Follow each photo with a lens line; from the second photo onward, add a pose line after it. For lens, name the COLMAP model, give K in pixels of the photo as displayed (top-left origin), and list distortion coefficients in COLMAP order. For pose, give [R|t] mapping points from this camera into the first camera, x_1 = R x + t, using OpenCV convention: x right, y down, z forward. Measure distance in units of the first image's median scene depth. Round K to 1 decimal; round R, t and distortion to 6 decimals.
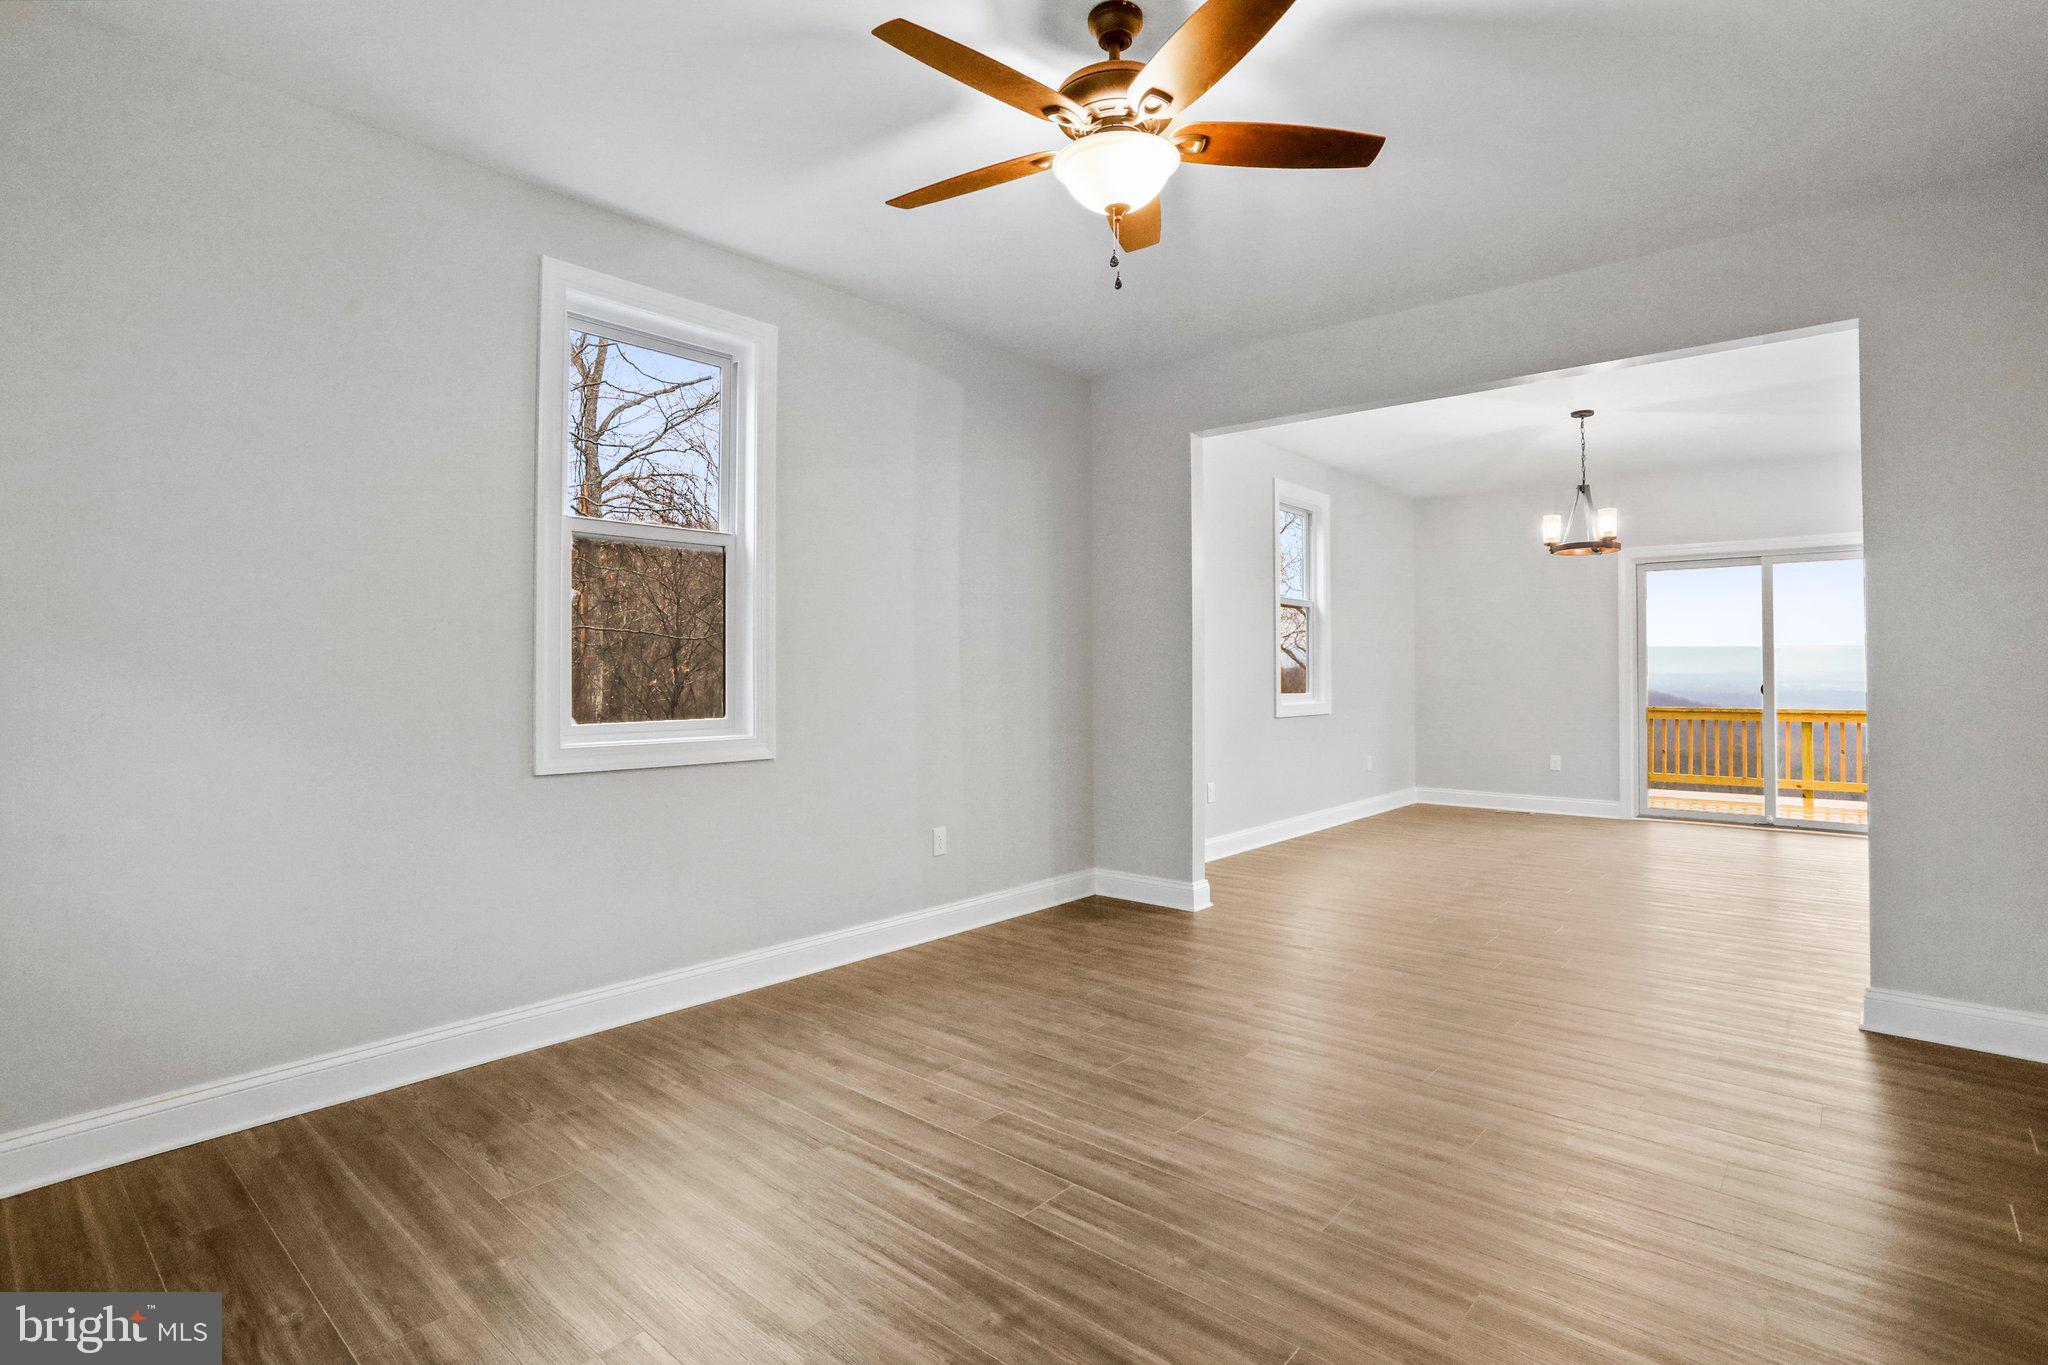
lens RADIAL K [[995.5, 0, 1035.9], [0, 995.5, 643.4], [0, 0, 1]] dist [-0.042440, 0.018134]
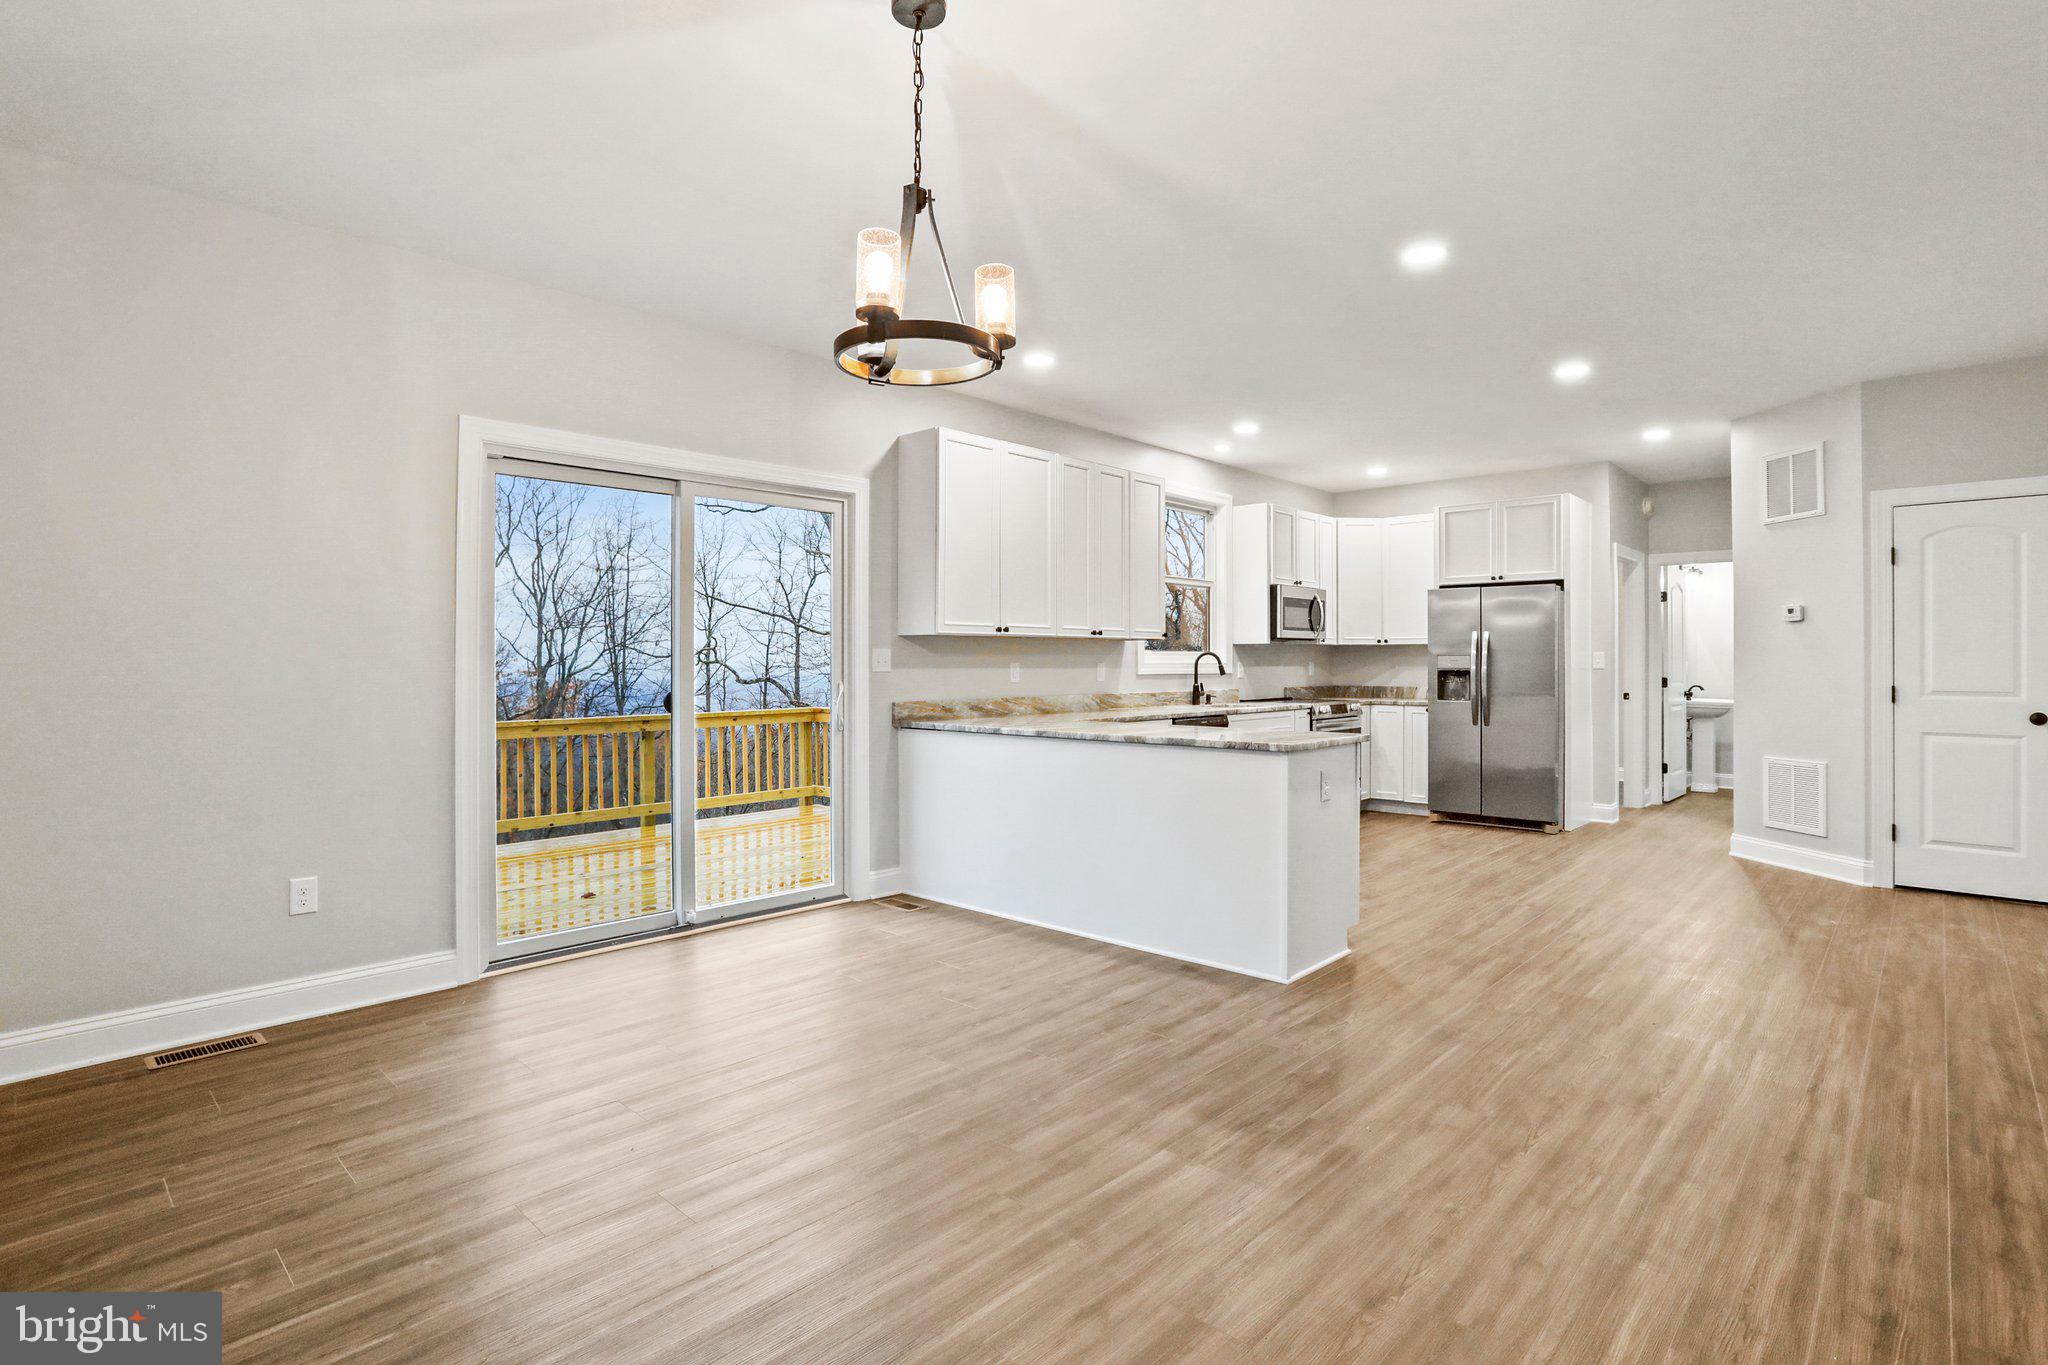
lens RADIAL K [[995.5, 0, 1046.1], [0, 995.5, 657.5], [0, 0, 1]] dist [-0.042440, 0.018134]
pose [[0.033666, 0.005188, 0.999420, 0.178318], [-0.024283, 0.999696, -0.004372, 0.020766], [-0.999138, -0.024122, 0.033781, 0.928837]]
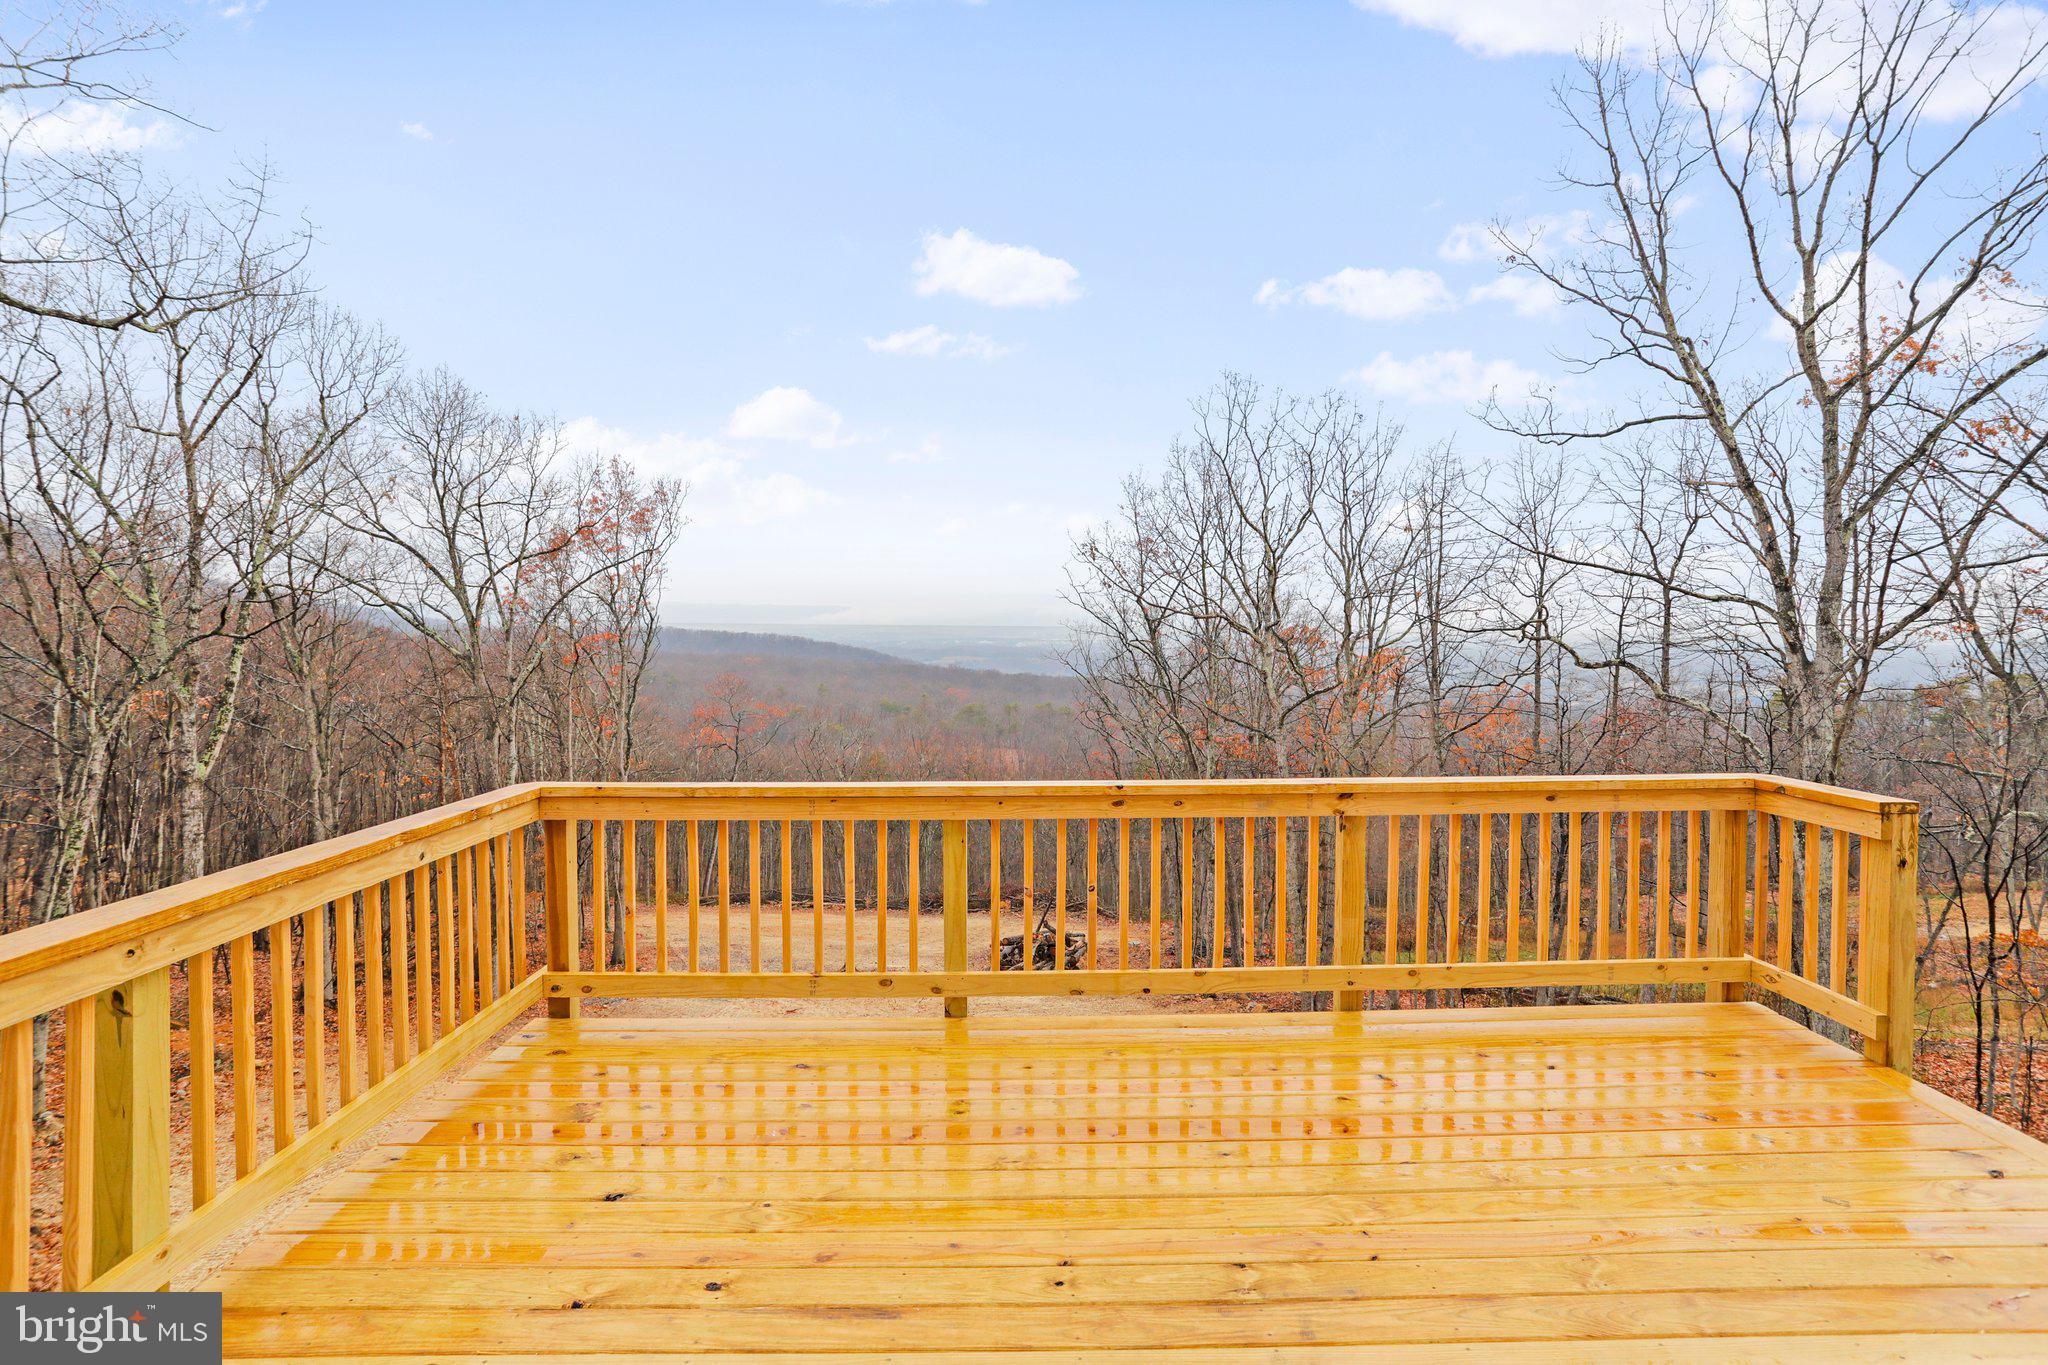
lens RADIAL K [[995.5, 0, 1025.0], [0, 995.5, 672.5], [0, 0, 1]] dist [-0.042440, 0.018134]
pose [[0.751259, -0.027210, 0.659447, 0.945045], [-0.017854, 0.997946, 0.061517, 0.000614], [-0.659766, -0.057989, 0.749230, 1.184240]]
